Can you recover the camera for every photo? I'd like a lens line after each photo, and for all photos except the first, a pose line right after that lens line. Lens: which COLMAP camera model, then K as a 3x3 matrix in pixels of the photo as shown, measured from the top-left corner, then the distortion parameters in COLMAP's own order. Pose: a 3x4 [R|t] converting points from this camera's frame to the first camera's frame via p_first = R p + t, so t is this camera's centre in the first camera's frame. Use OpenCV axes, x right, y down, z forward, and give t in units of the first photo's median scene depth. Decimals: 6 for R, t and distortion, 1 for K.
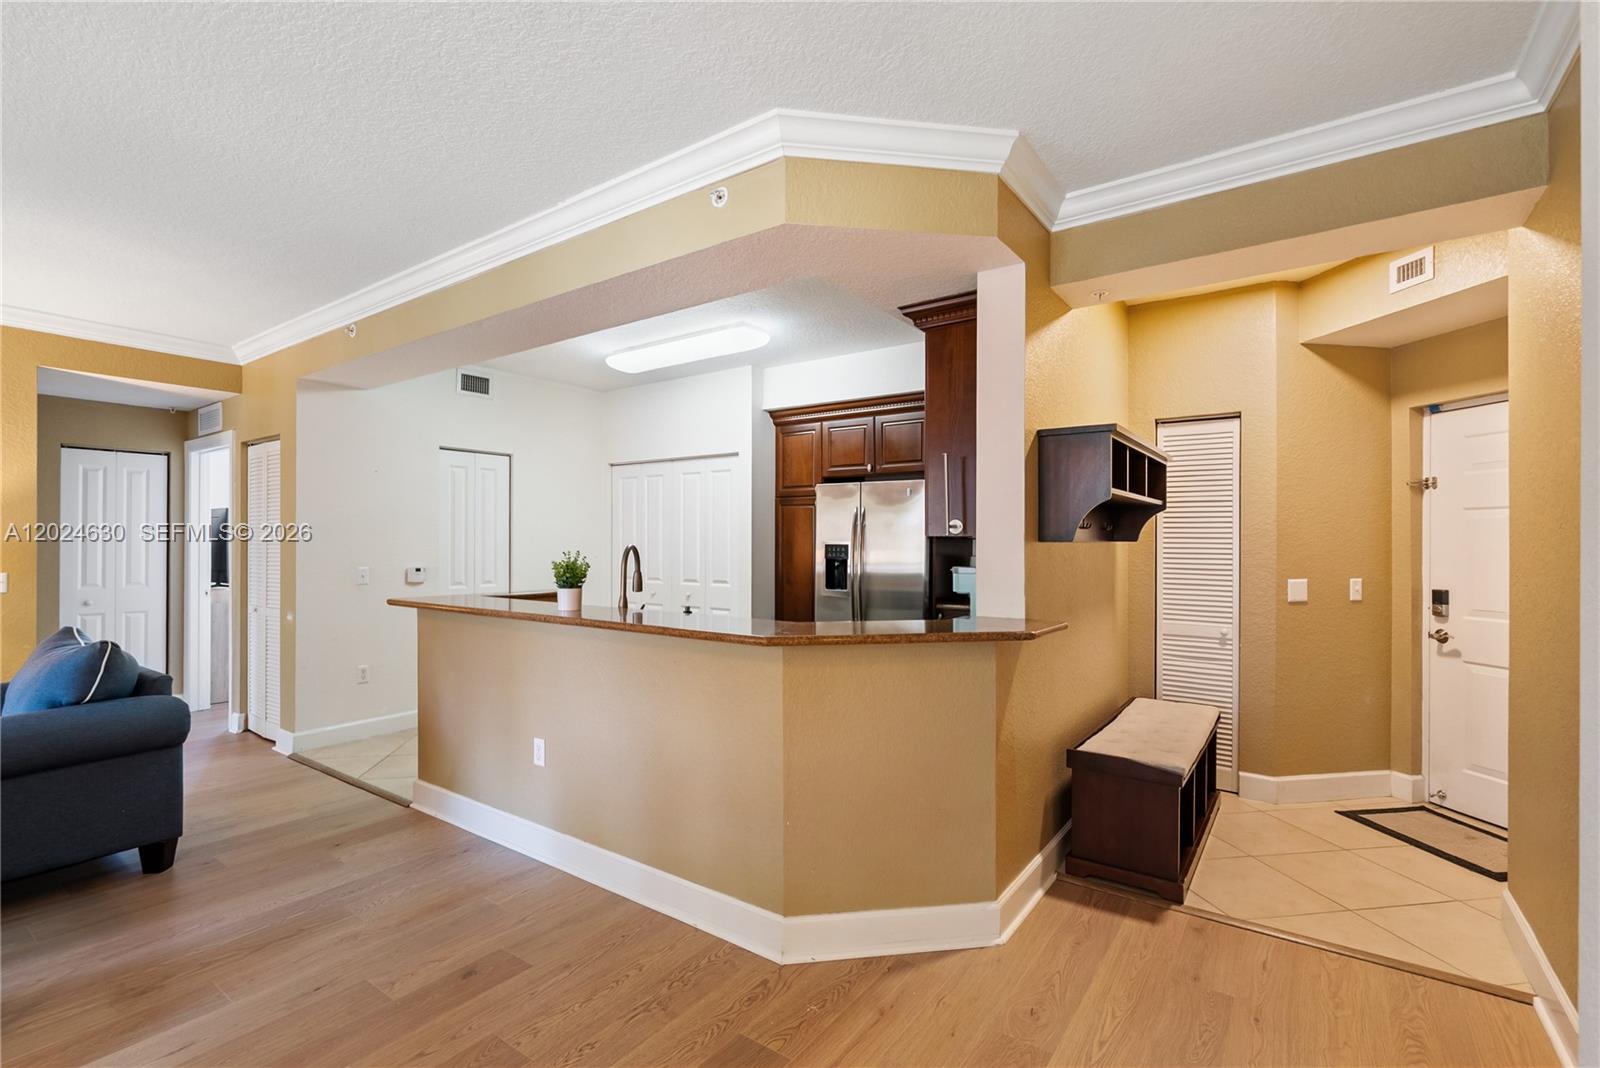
lens RADIAL K [[729.6, 0, 793.2], [0, 729.6, 545.5], [0, 0, 1]] dist [-0.004547, 0.003469]
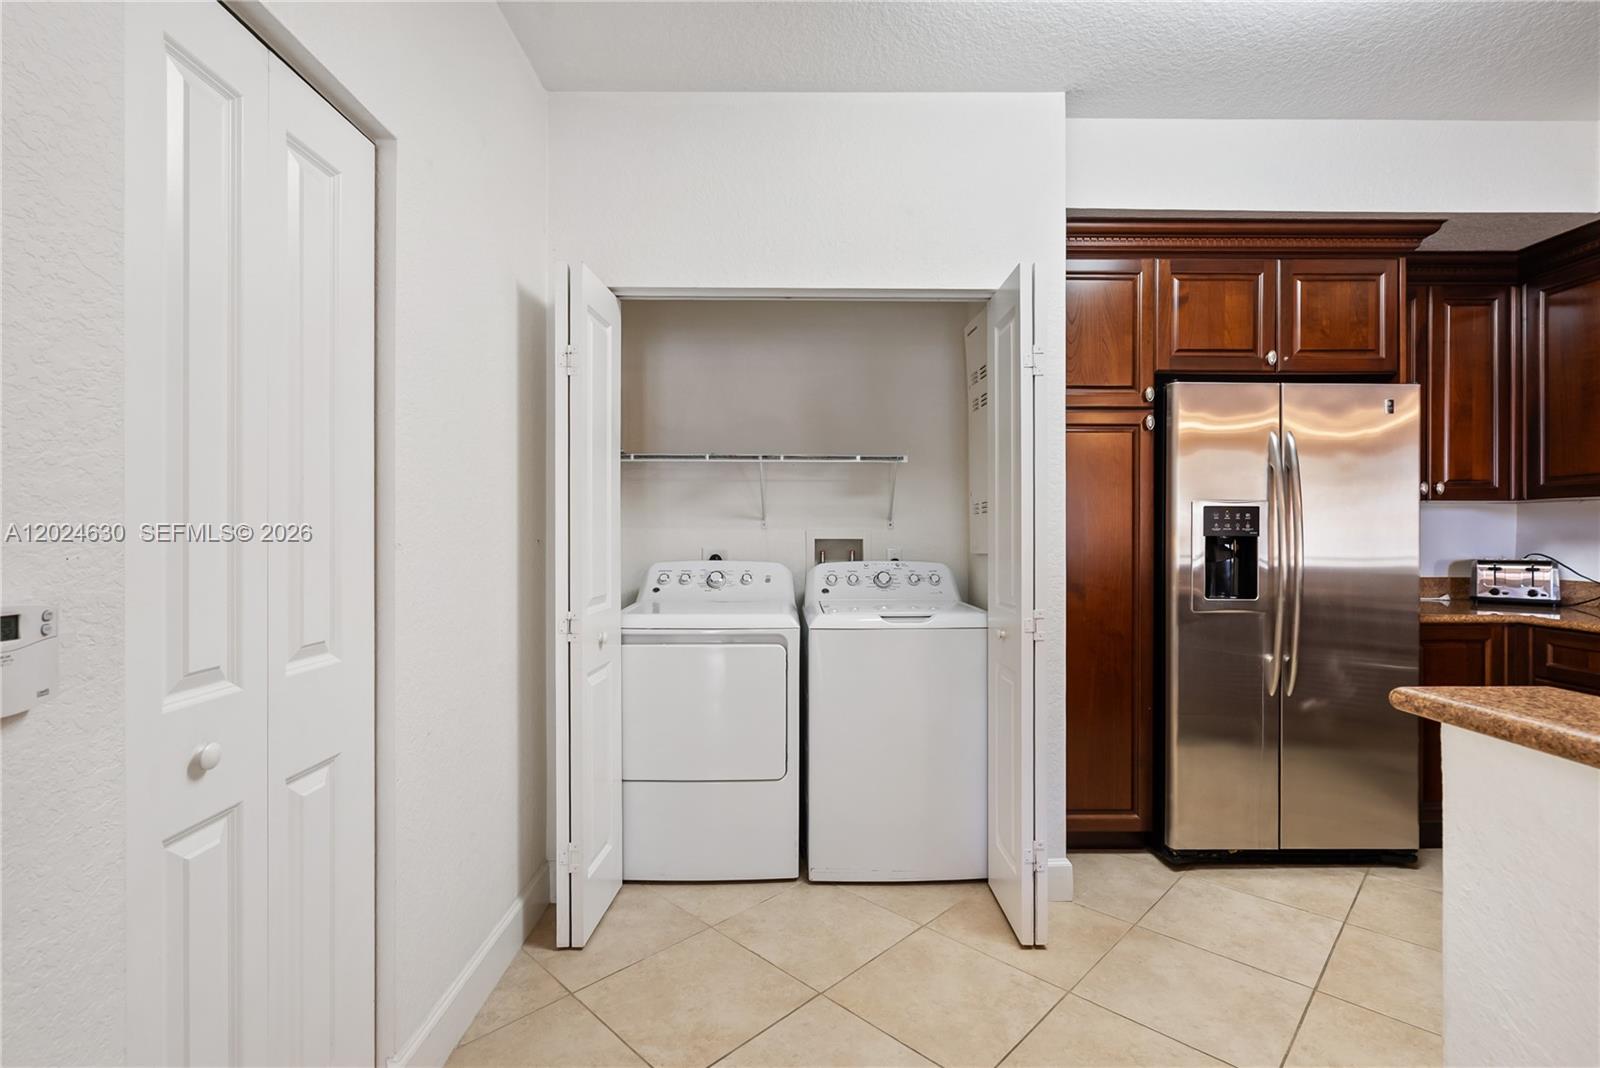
lens RADIAL K [[729.6, 0, 796.0], [0, 729.6, 529.8], [0, 0, 1]] dist [-0.004547, 0.003469]
pose [[0.809442, -0.000352, 0.587199, -0.675180], [-0.001556, 0.999995, 0.002744, 0.019062], [-0.587197, -0.003134, 0.809438, 1.136665]]
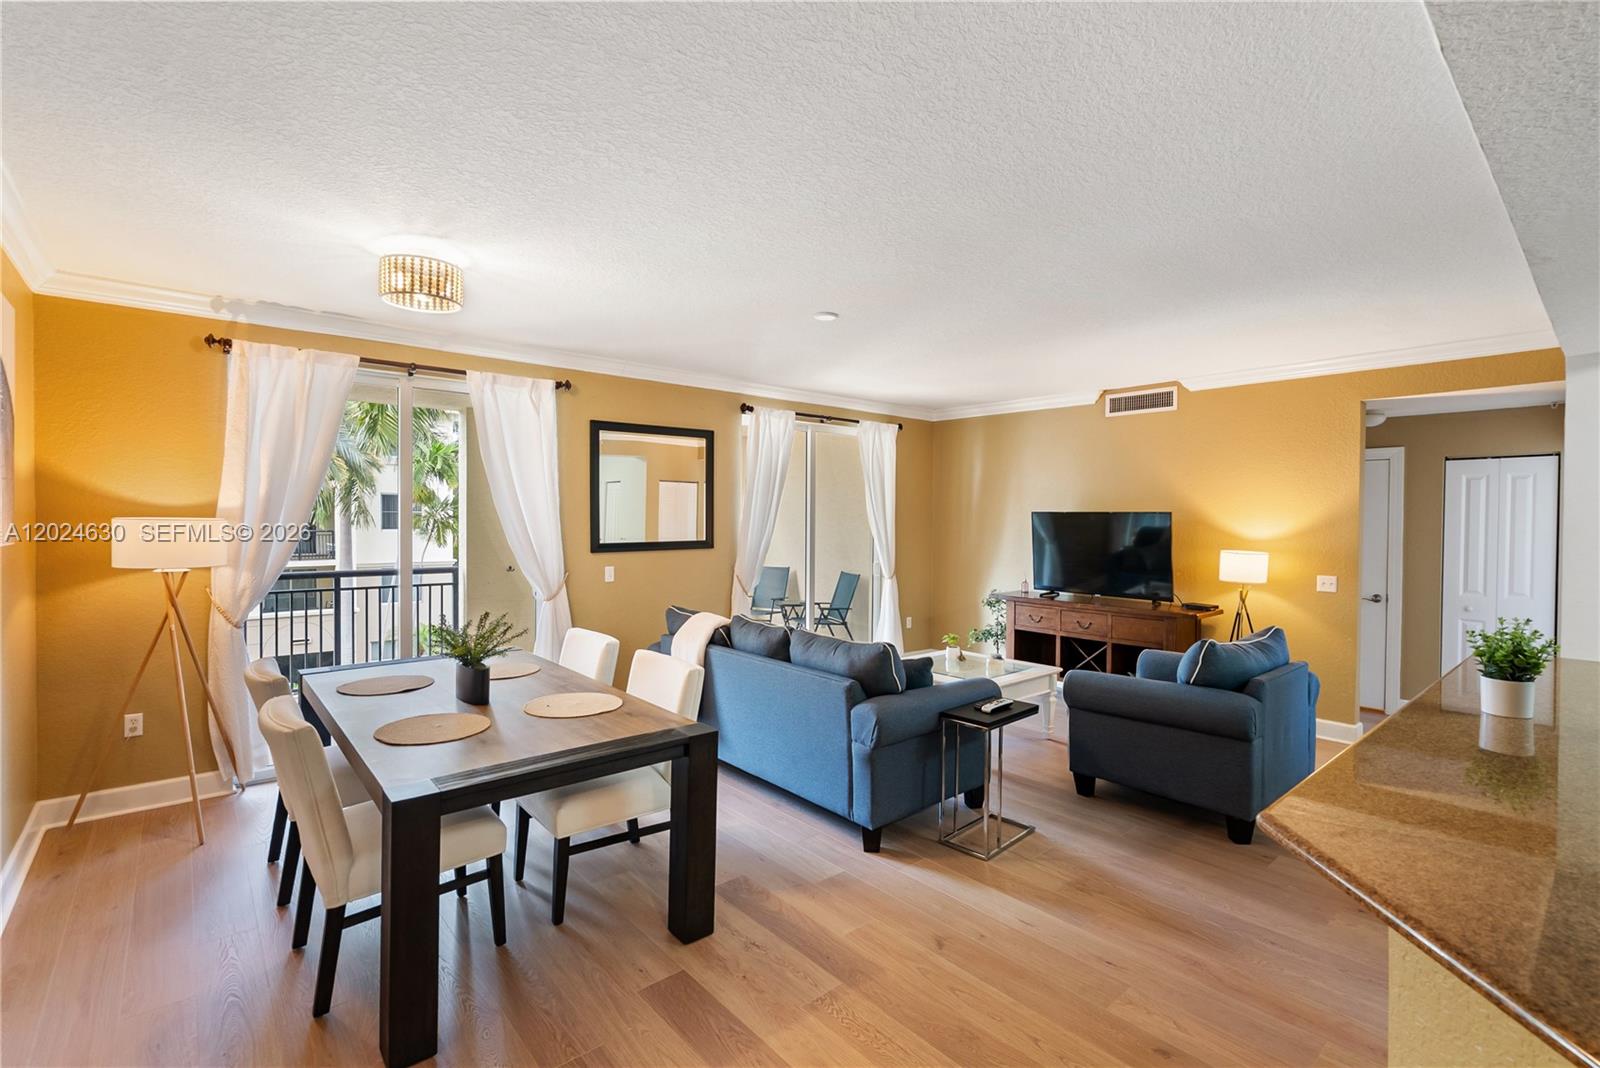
lens RADIAL K [[729.6, 0, 810.2], [0, 729.6, 524.9], [0, 0, 1]] dist [-0.004547, 0.003469]
pose [[-0.228379, 0.003925, -0.973564, 0.357064], [-0.007284, 0.999957, 0.005740, -0.056710], [0.973545, 0.008402, -0.228341, 0.486584]]
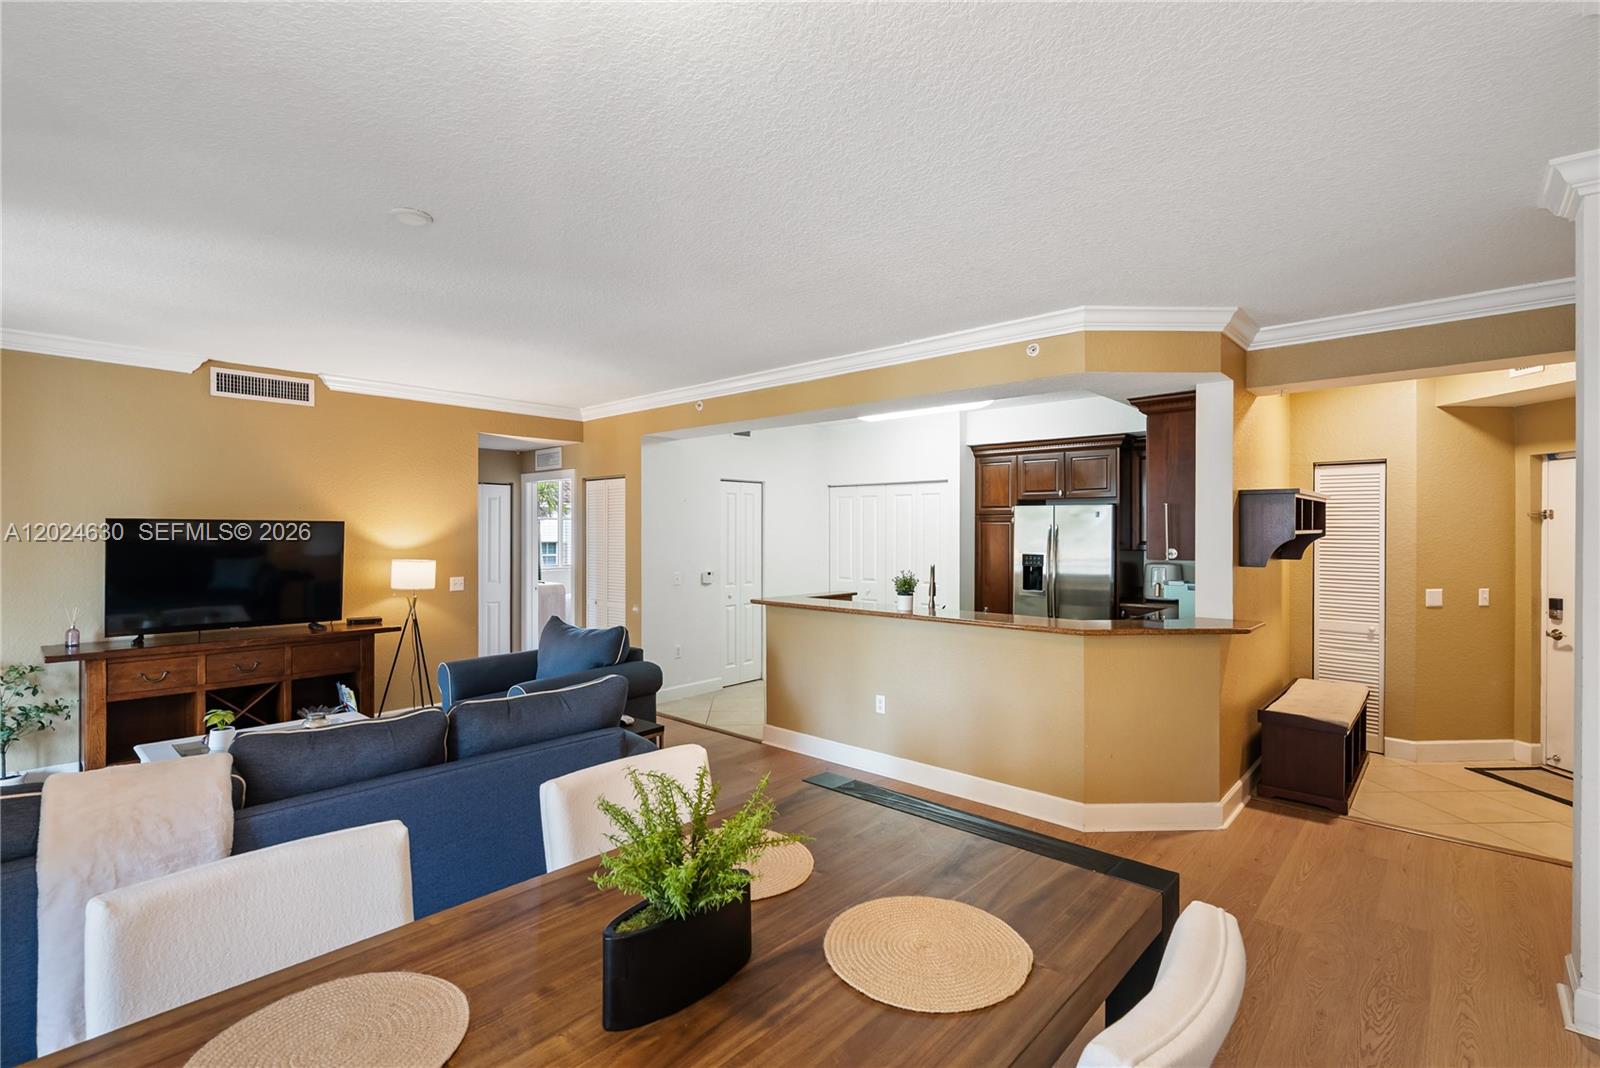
lens RADIAL K [[729.6, 0, 799.9], [0, 729.6, 536.1], [0, 0, 1]] dist [-0.004547, 0.003469]
pose [[0.993639, -0.001114, -0.112603, -0.287500], [0.001660, 0.999987, 0.004757, -0.057339], [0.112596, -0.004914, 0.993629, -0.422075]]
